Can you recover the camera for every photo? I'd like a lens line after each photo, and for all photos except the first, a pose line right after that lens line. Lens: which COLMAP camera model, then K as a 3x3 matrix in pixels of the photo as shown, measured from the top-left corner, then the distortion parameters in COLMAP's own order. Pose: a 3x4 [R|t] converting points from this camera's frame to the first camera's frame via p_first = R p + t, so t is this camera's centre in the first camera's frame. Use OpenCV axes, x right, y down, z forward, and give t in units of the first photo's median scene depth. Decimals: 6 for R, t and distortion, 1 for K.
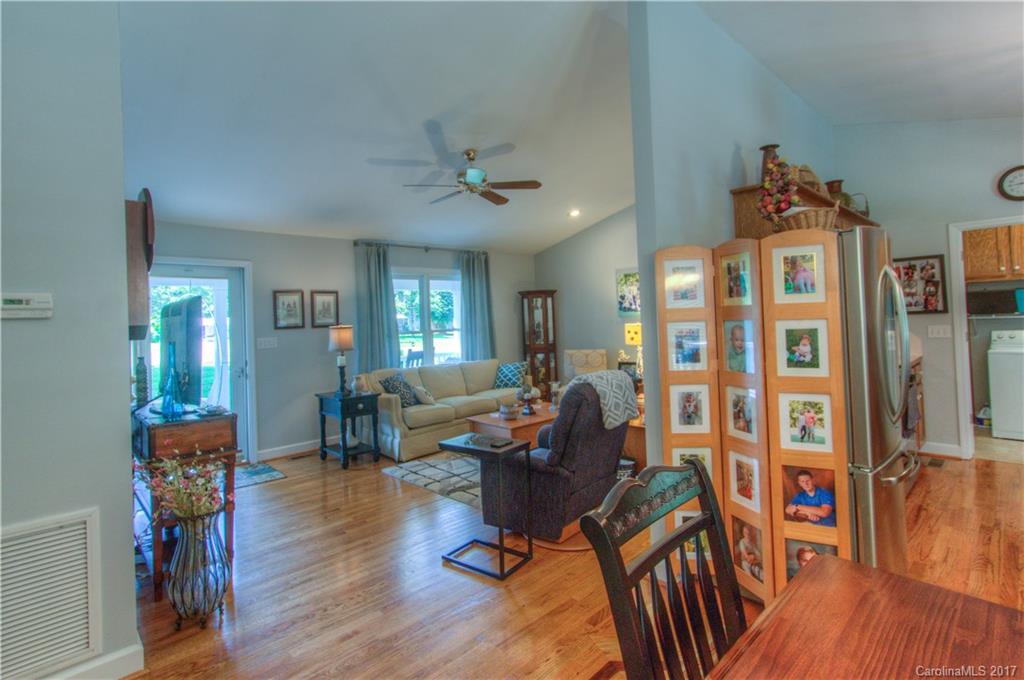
lens RADIAL K [[485.7, 0, 521.0], [0, 485.7, 309.0], [0, 0, 1]] dist [-0.000238, 0.002049]
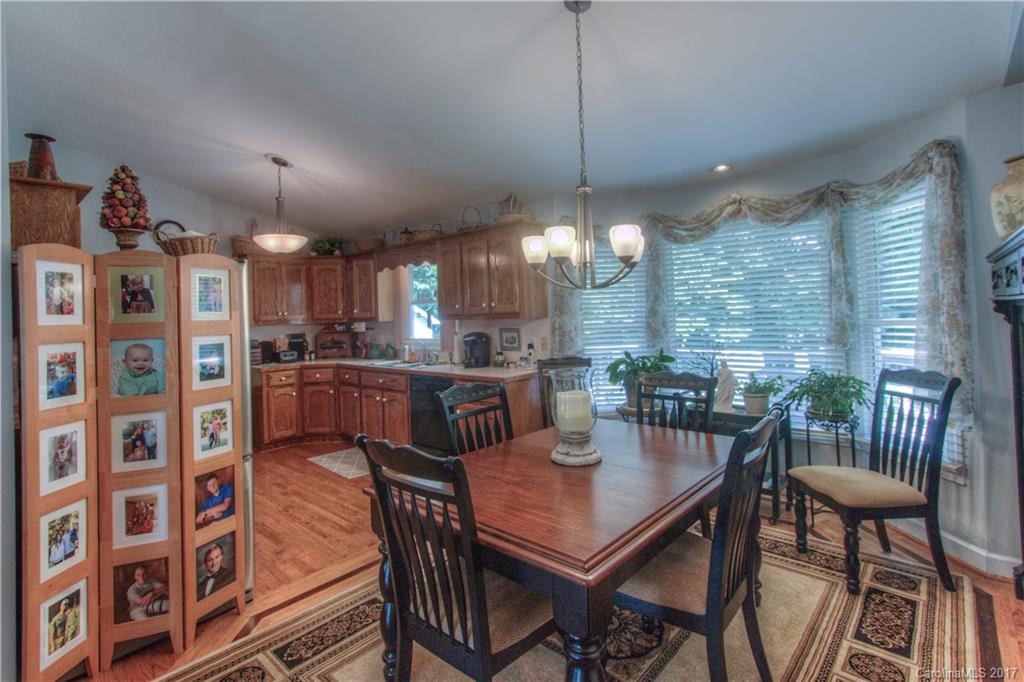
lens RADIAL K [[485.7, 0, 512.3], [0, 485.7, 303.3], [0, 0, 1]] dist [-0.000238, 0.002049]
pose [[-0.071053, 0.059663, 0.995687, -0.462014], [0.019352, 0.998104, -0.058426, 0.021175], [-0.997285, 0.015117, -0.072073, 0.326519]]
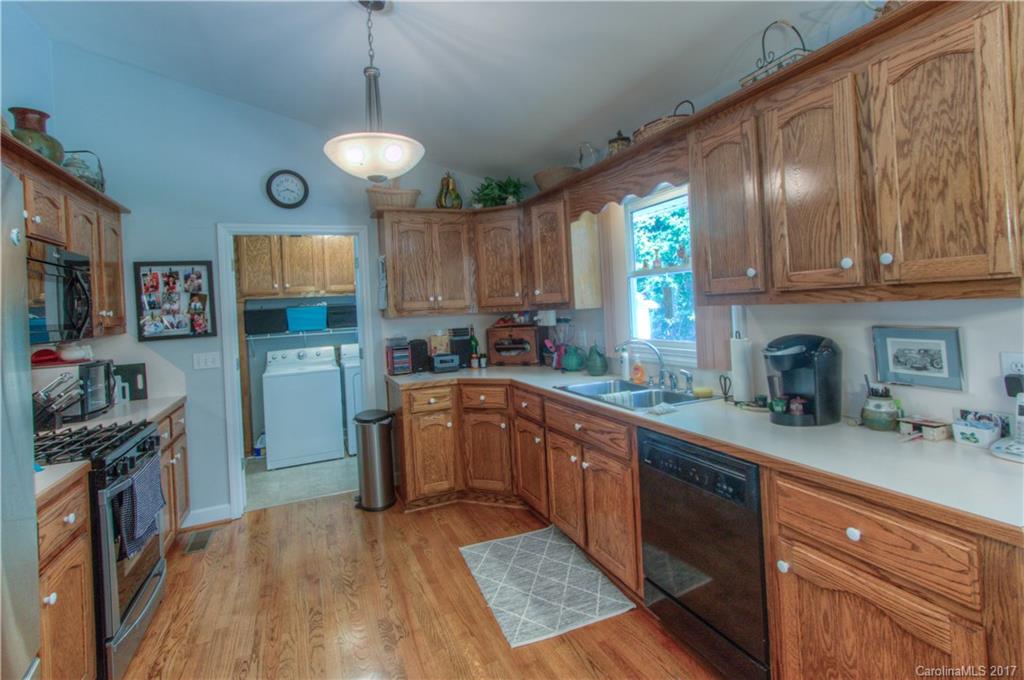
lens RADIAL K [[485.7, 0, 519.7], [0, 485.7, 301.0], [0, 0, 1]] dist [-0.000238, 0.002049]
pose [[0.336392, 0.028928, 0.941278, 0.532209], [0.022772, 0.998986, -0.038839, -0.011503], [-0.941447, 0.034500, 0.335393, 0.483597]]
